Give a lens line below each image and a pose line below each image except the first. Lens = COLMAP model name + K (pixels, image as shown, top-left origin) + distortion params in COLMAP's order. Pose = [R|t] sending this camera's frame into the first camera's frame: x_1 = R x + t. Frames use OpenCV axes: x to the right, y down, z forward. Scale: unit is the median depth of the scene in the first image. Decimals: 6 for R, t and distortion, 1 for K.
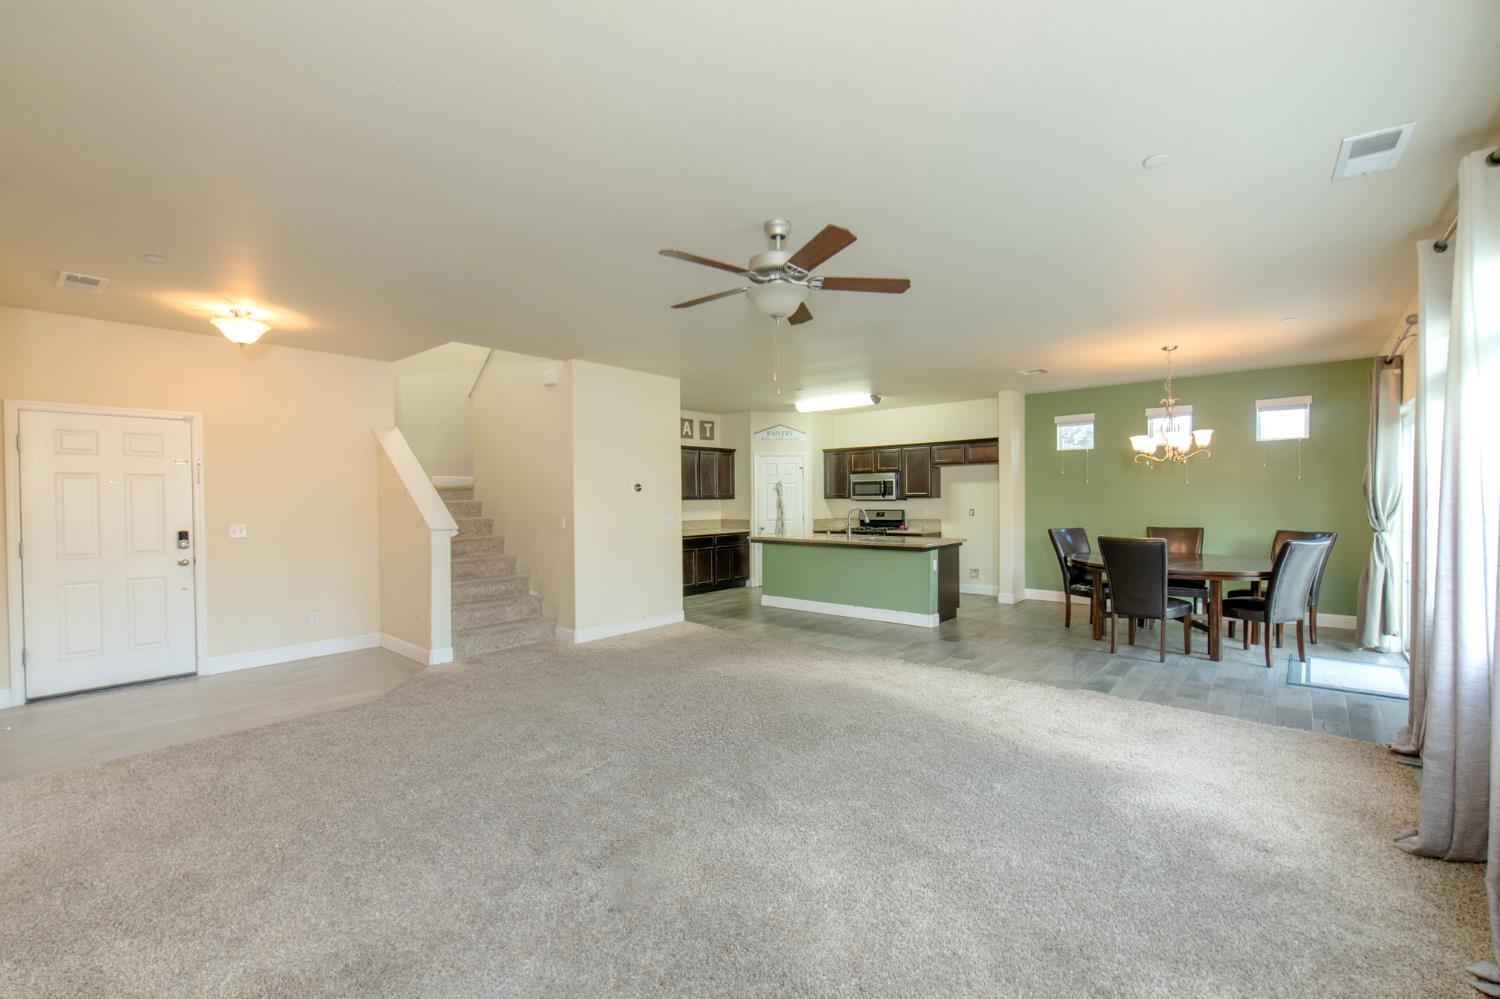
lens RADIAL K [[643.3, 0, 749.2], [0, 643.3, 506.6], [0, 0, 1]] dist [-0.009641, -0.000319]
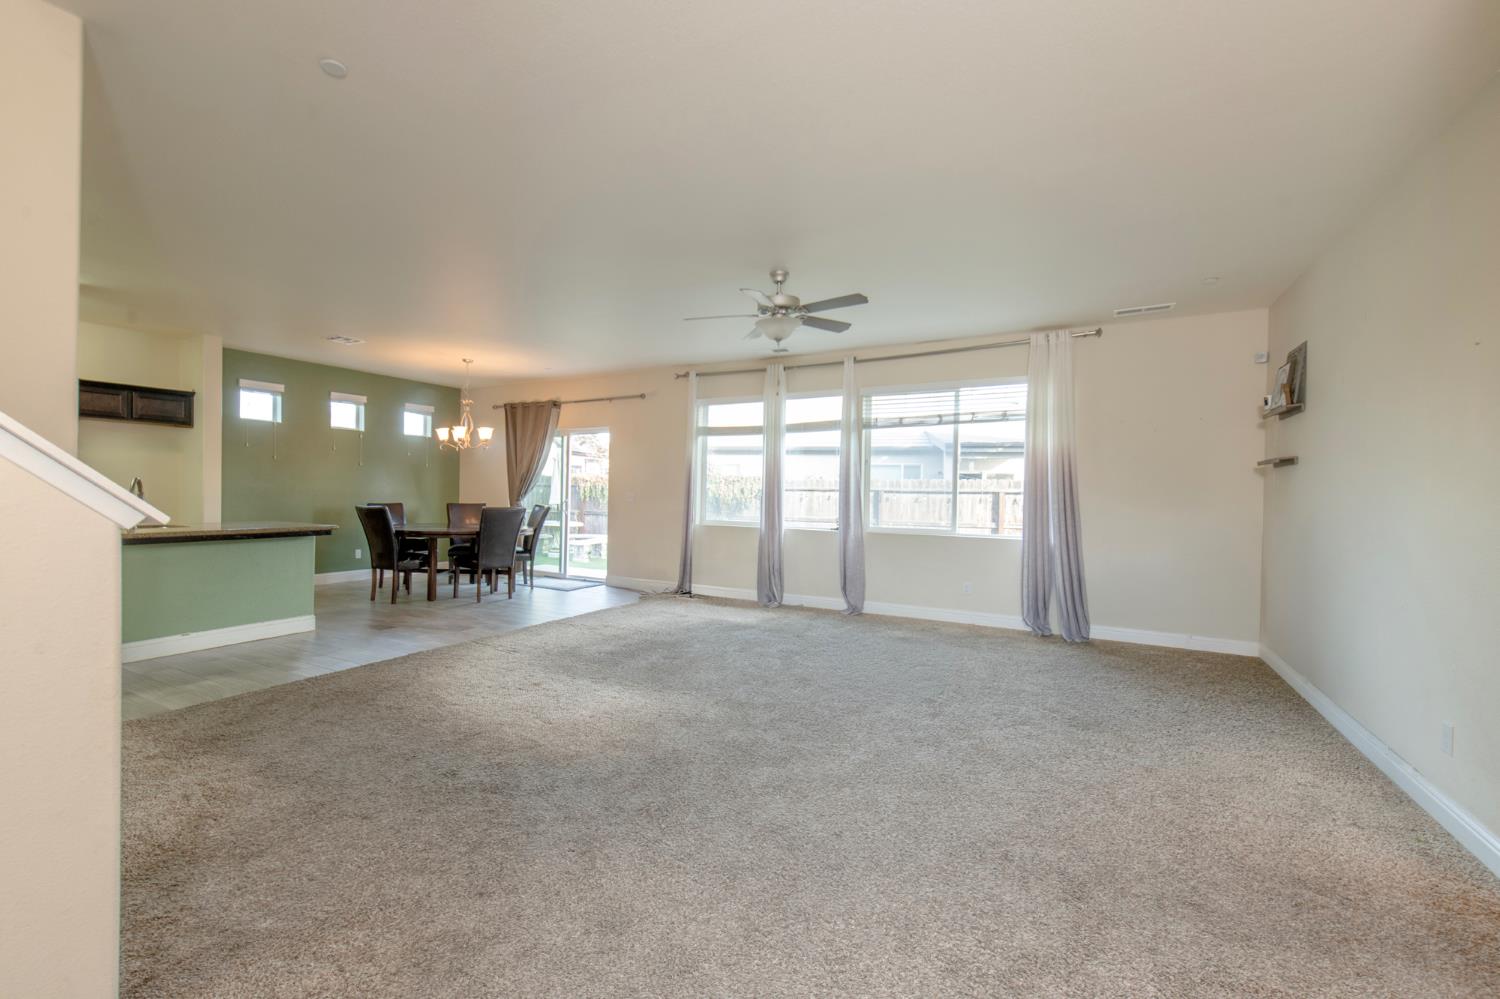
lens RADIAL K [[675.7, 0, 703.7], [0, 675.7, 480.1], [0, 0, 1]] dist [0.000403, -0.008054]
pose [[-0.184281, 0.026178, 0.982525, -0.468417], [-0.003712, 0.999620, -0.027329, 0.016337], [-0.982867, -0.008683, -0.184114, 0.483176]]
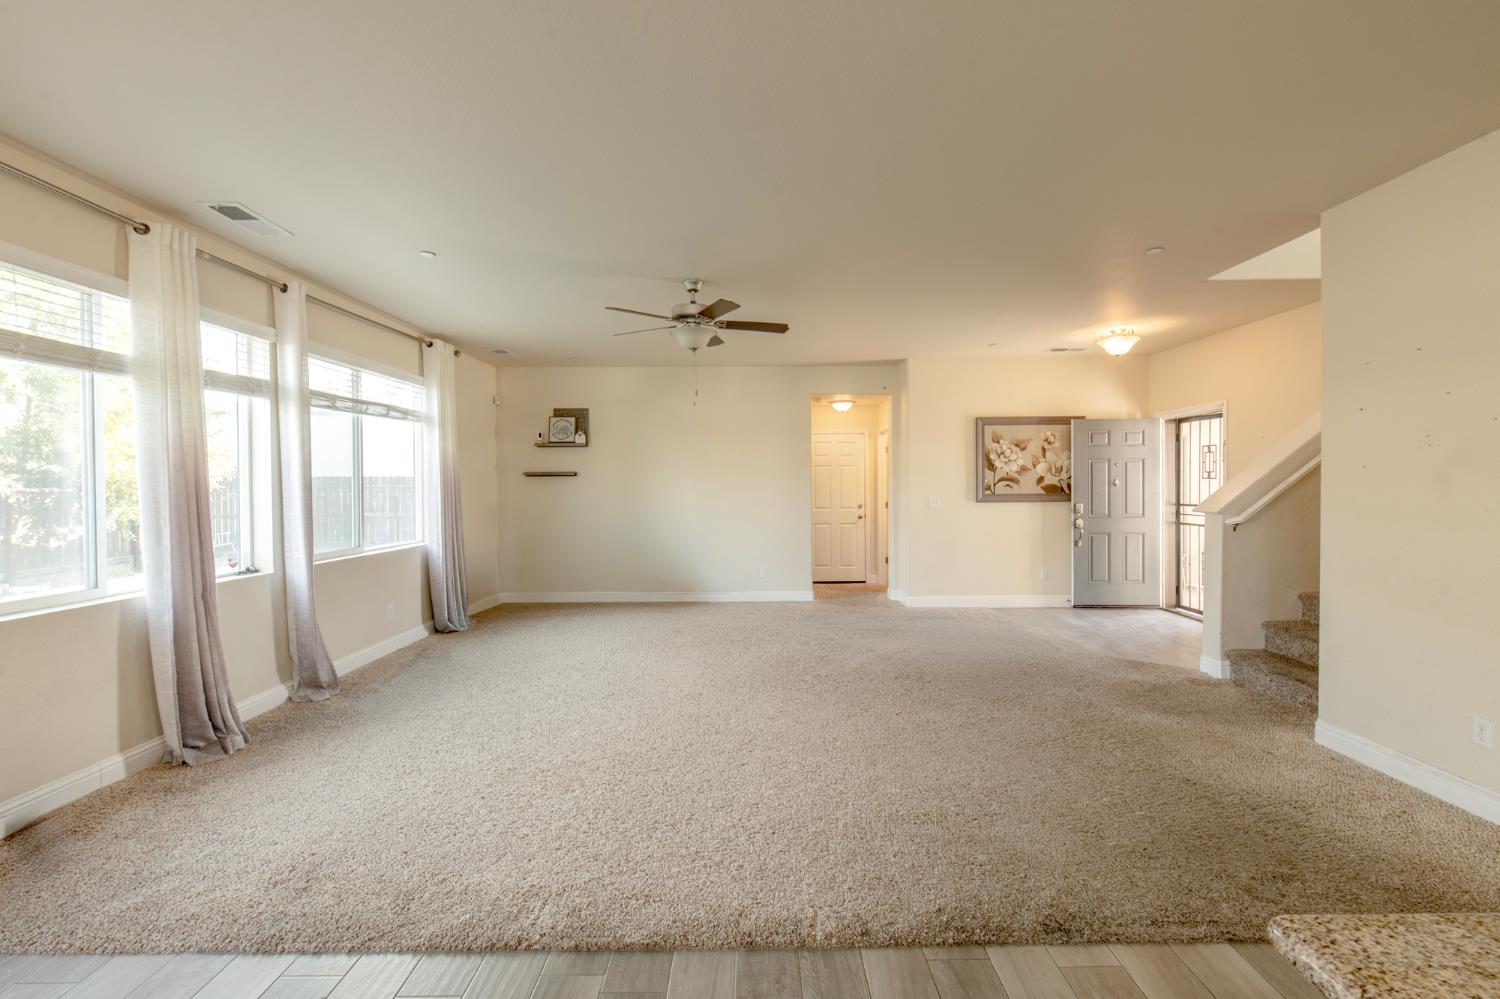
lens RADIAL K [[643.3, 0, 749.2], [0, 643.3, 506.6], [0, 0, 1]] dist [-0.009641, -0.000319]
pose [[-0.754687, 0.035976, -0.655098, 0.281606], [0.006343, 0.998849, 0.047546, -0.009430], [0.656055, 0.031727, -0.754046, 0.704540]]
